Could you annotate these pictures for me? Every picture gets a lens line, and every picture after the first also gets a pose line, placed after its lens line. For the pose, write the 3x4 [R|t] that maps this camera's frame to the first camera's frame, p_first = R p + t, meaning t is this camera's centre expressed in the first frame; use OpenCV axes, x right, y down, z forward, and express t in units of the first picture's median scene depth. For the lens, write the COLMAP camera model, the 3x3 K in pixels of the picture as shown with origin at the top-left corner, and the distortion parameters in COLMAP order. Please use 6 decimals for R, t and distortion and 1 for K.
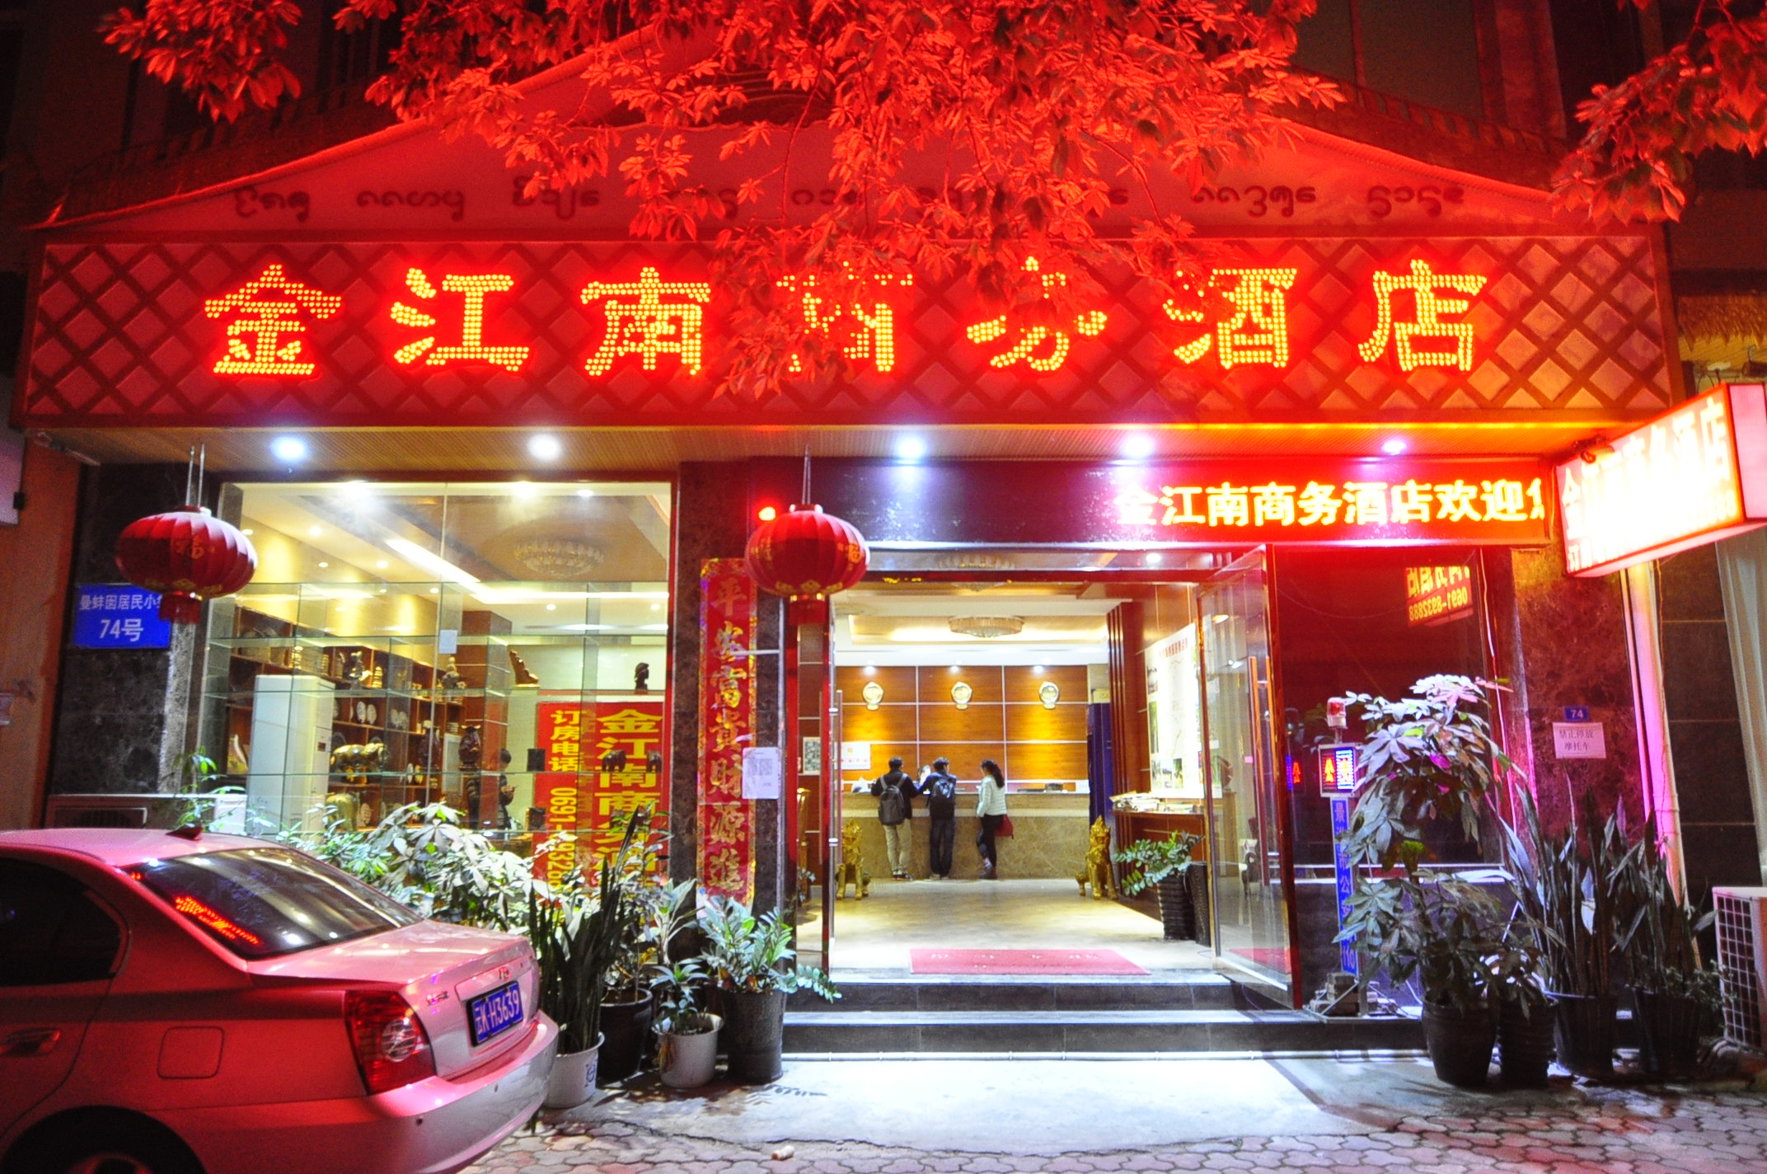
lens RADIAL K [[1111.9, 0, 878.6], [0, 1111.9, 591.7], [0, 0, 1]] dist [0.001266, 0.000030]
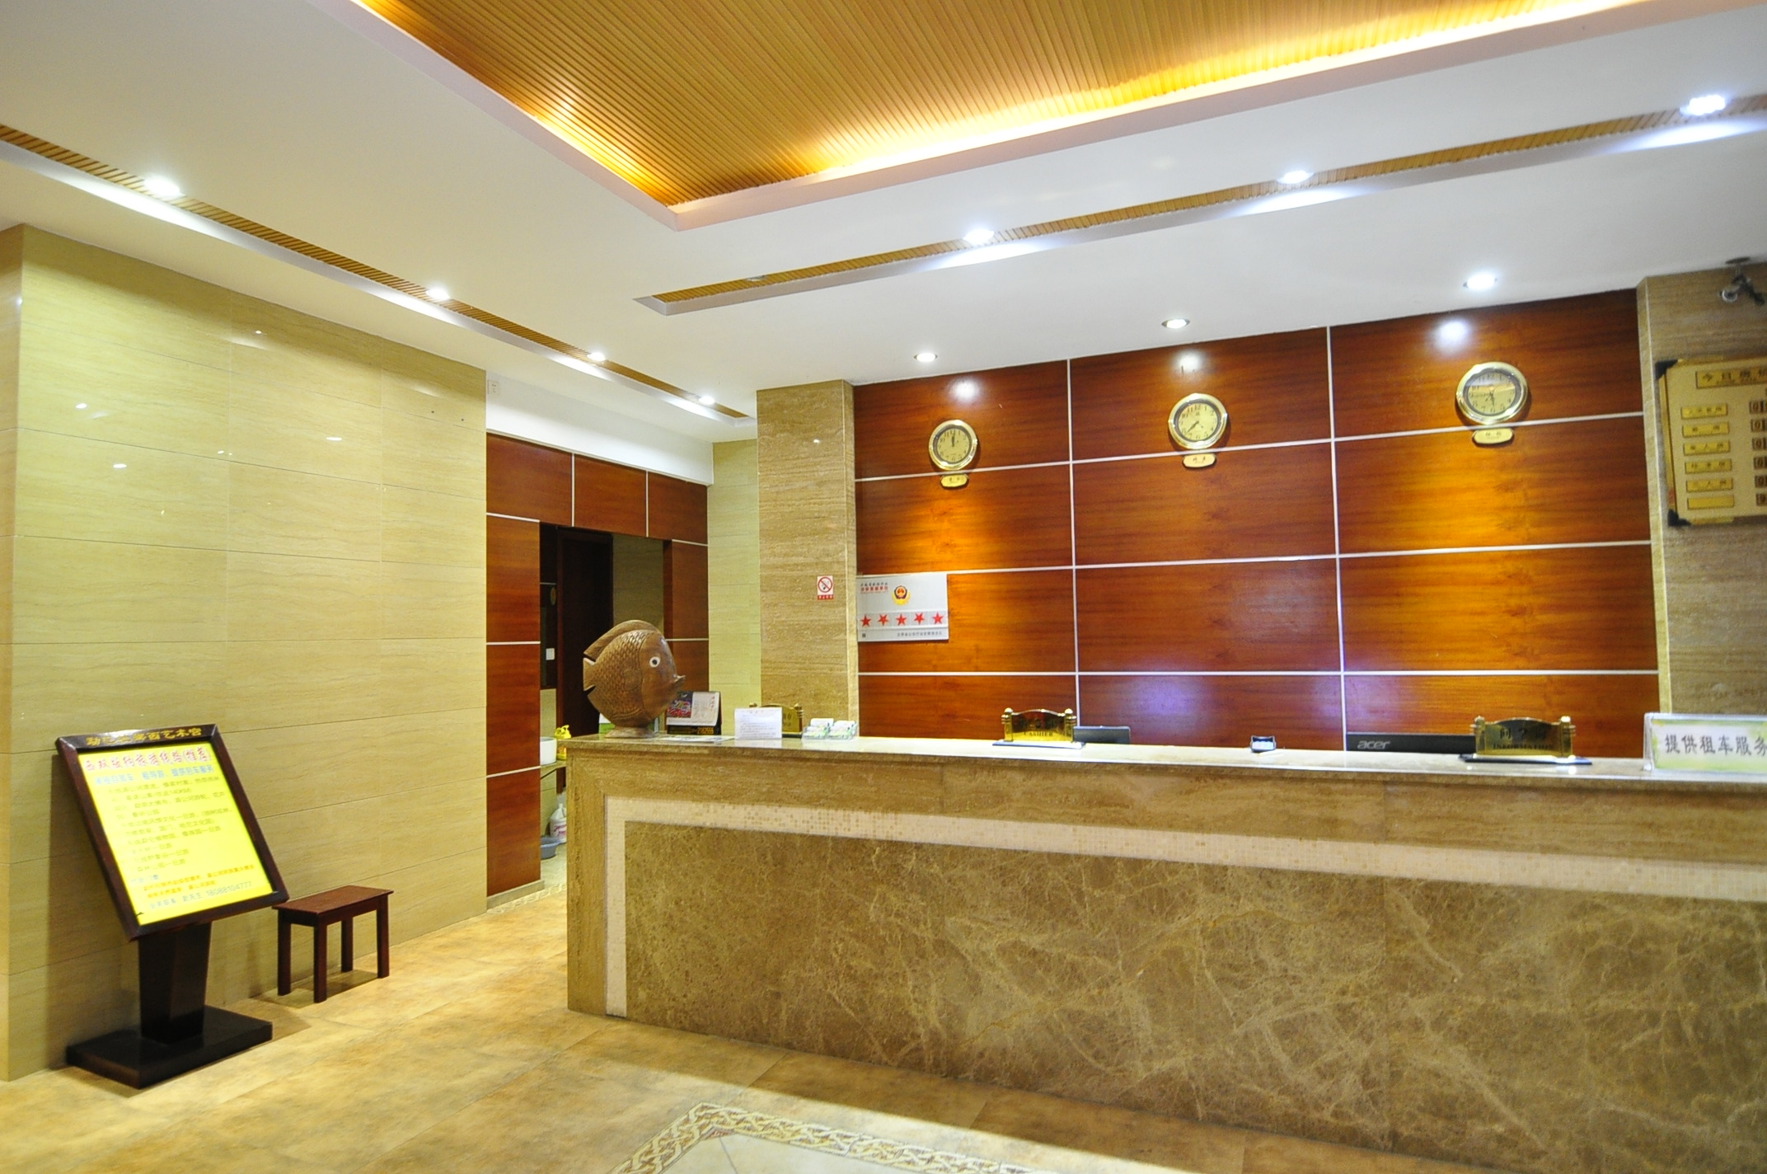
lens RADIAL K [[969.2, 0, 870.5], [0, 969.2, 588.0], [0, 0, 1]] dist [-0.009019, -0.009828]
pose [[0.909674, -0.035535, -0.413800, 0.103985], [0.092202, 0.988749, 0.117785, 0.096931], [0.404960, -0.145299, 0.902716, 0.674710]]
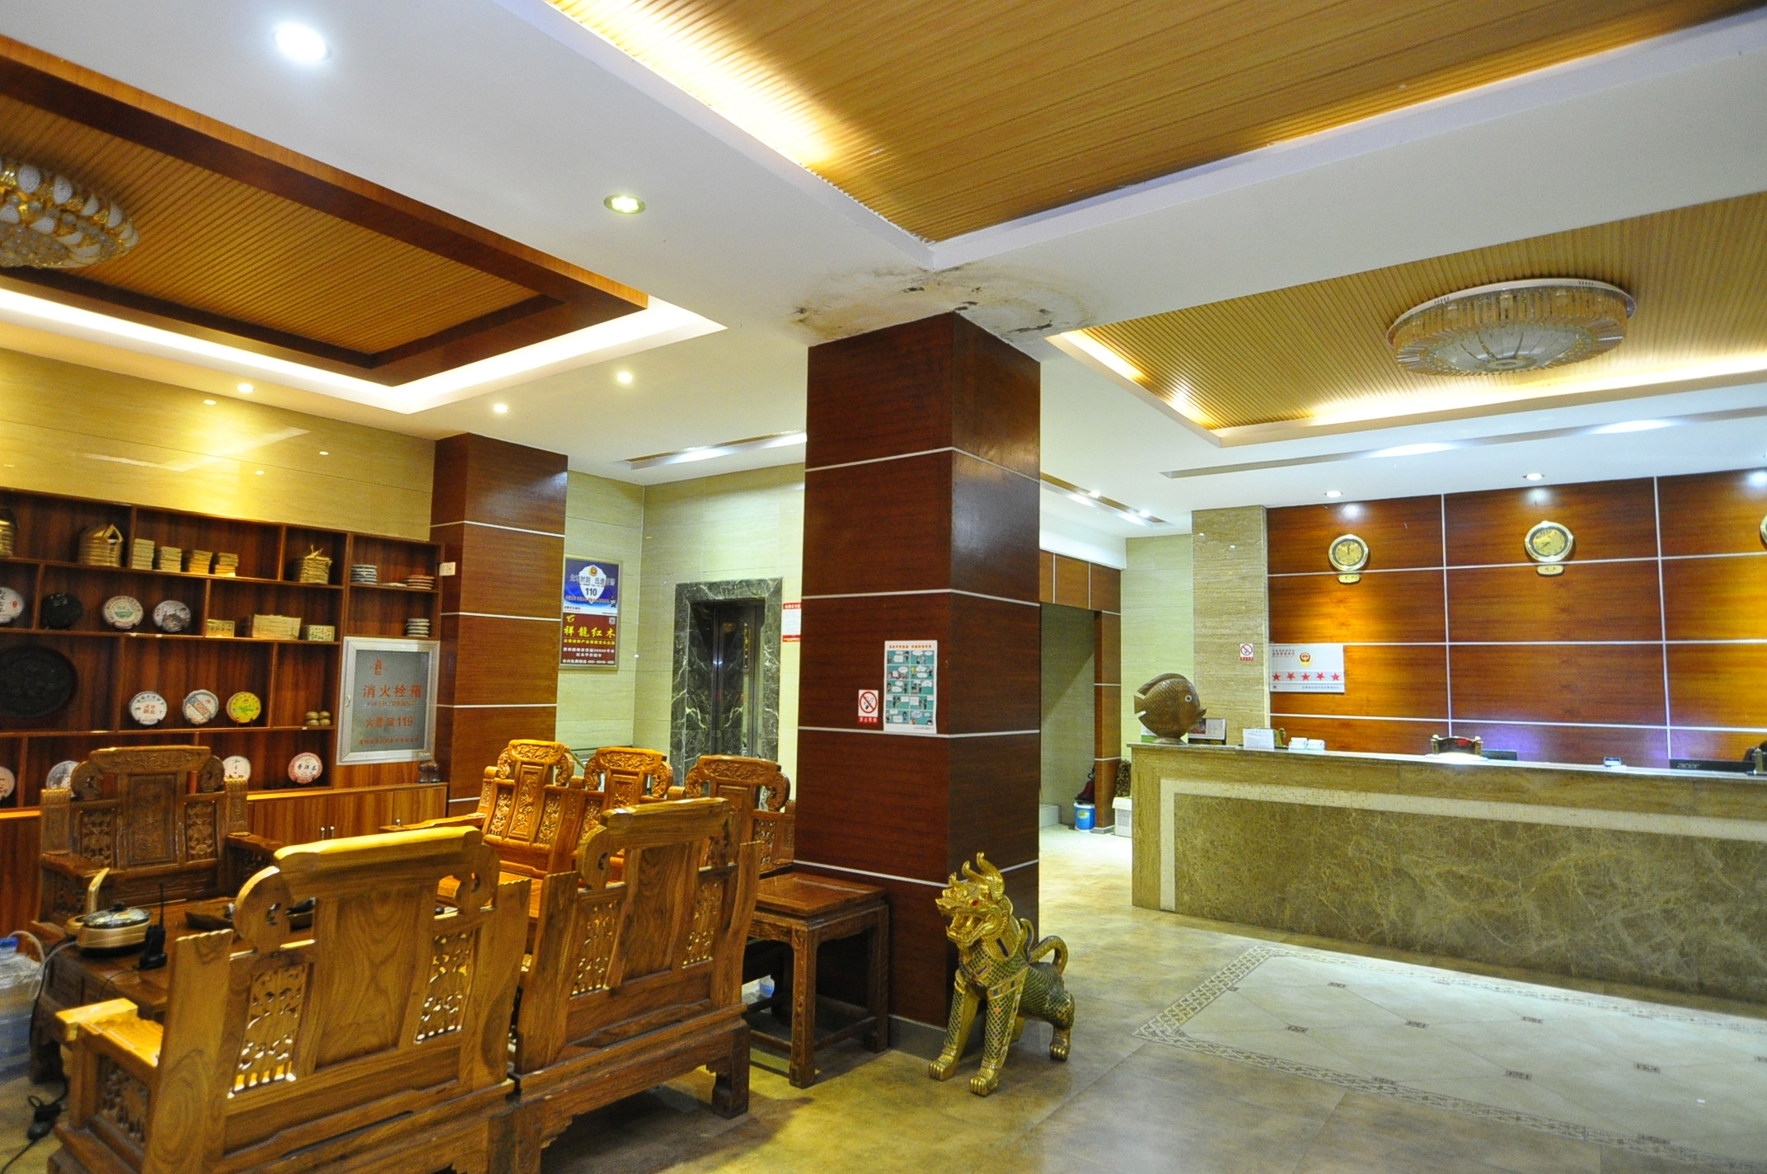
lens RADIAL K [[969.2, 0, 875.7], [0, 969.2, 590.3], [0, 0, 1]] dist [-0.009019, -0.009828]
pose [[0.786248, -0.040371, -0.616591, 0.100846], [0.091057, 0.994539, 0.050996, 0.063814], [0.611165, -0.096240, 0.785631, 0.489150]]
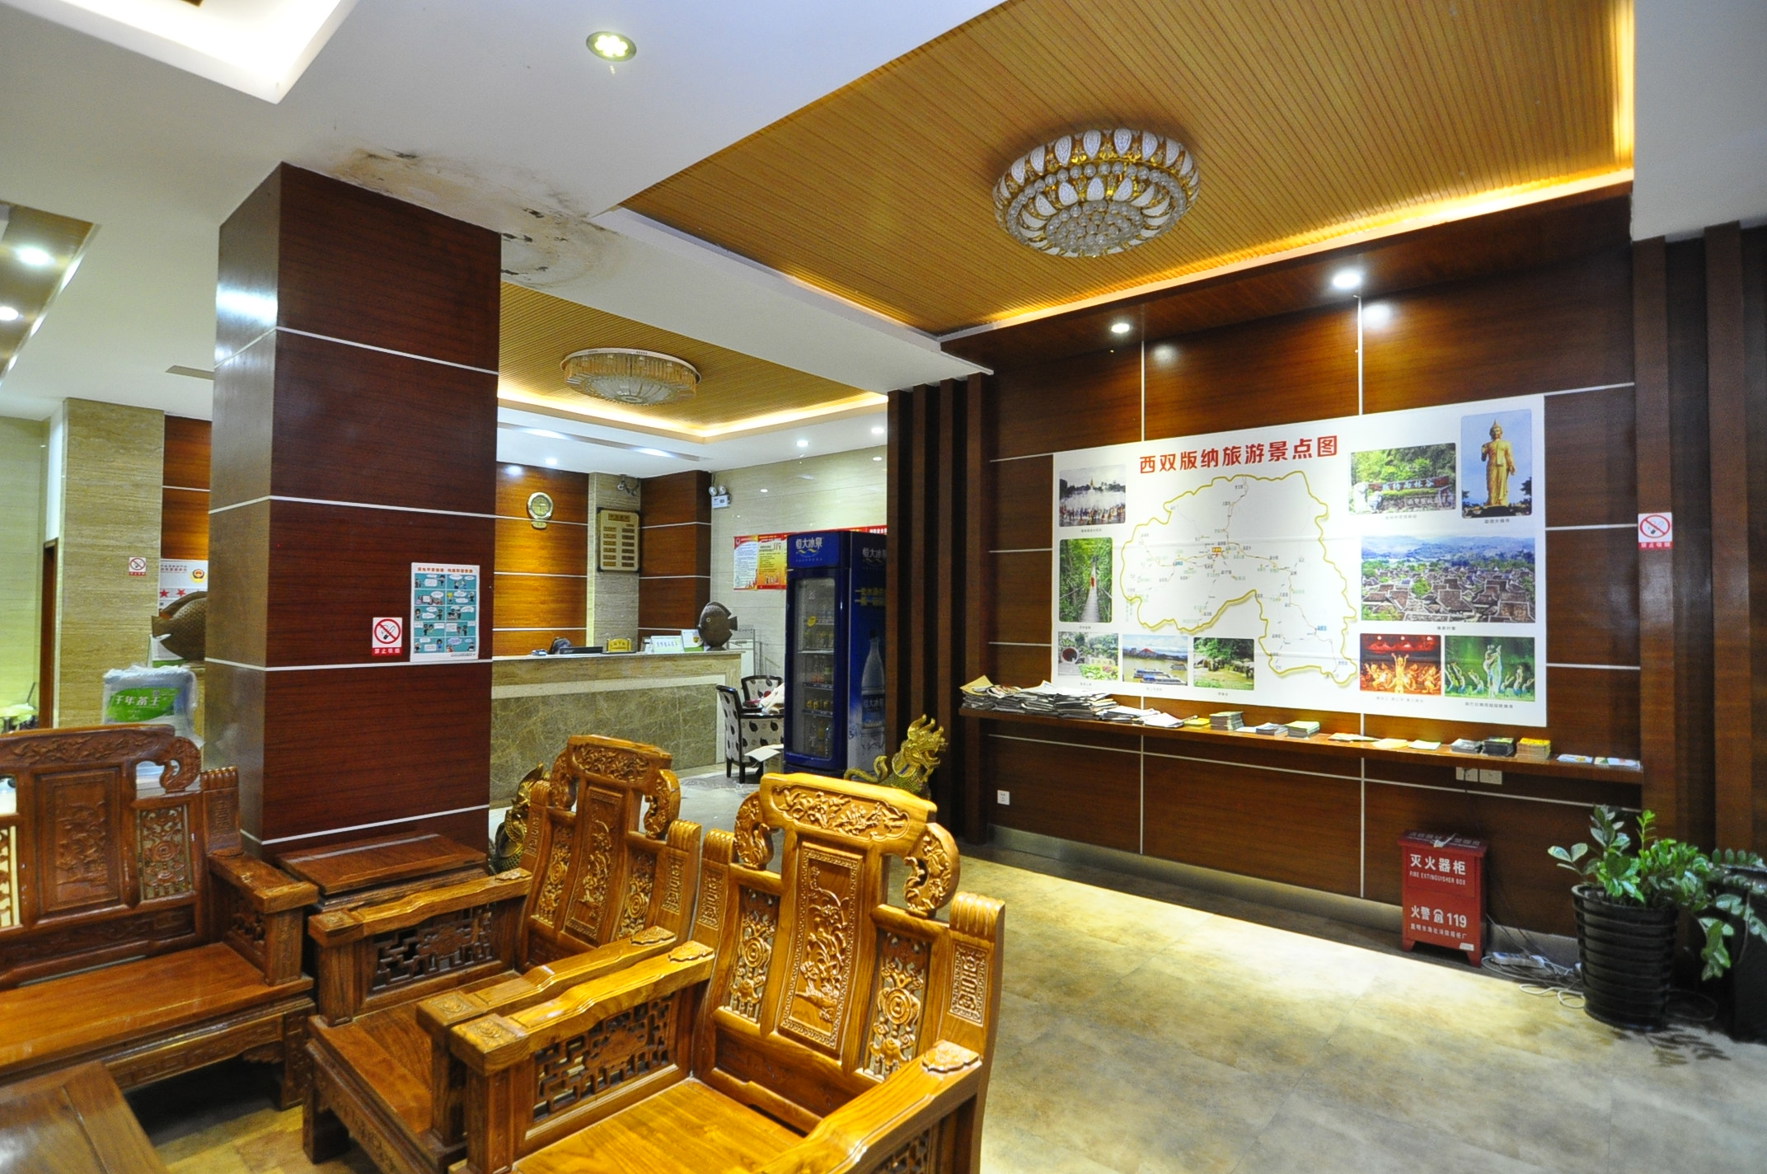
lens RADIAL K [[891.7, 0, 824.5], [0, 891.7, 593.3], [0, 0, 1]] dist [-0.020259, -0.002342]
pose [[0.691893, 0.020971, 0.721695, -0.124786], [-0.138654, 0.984832, 0.104311, 0.062127], [-0.708561, -0.172238, 0.684306, 0.476344]]
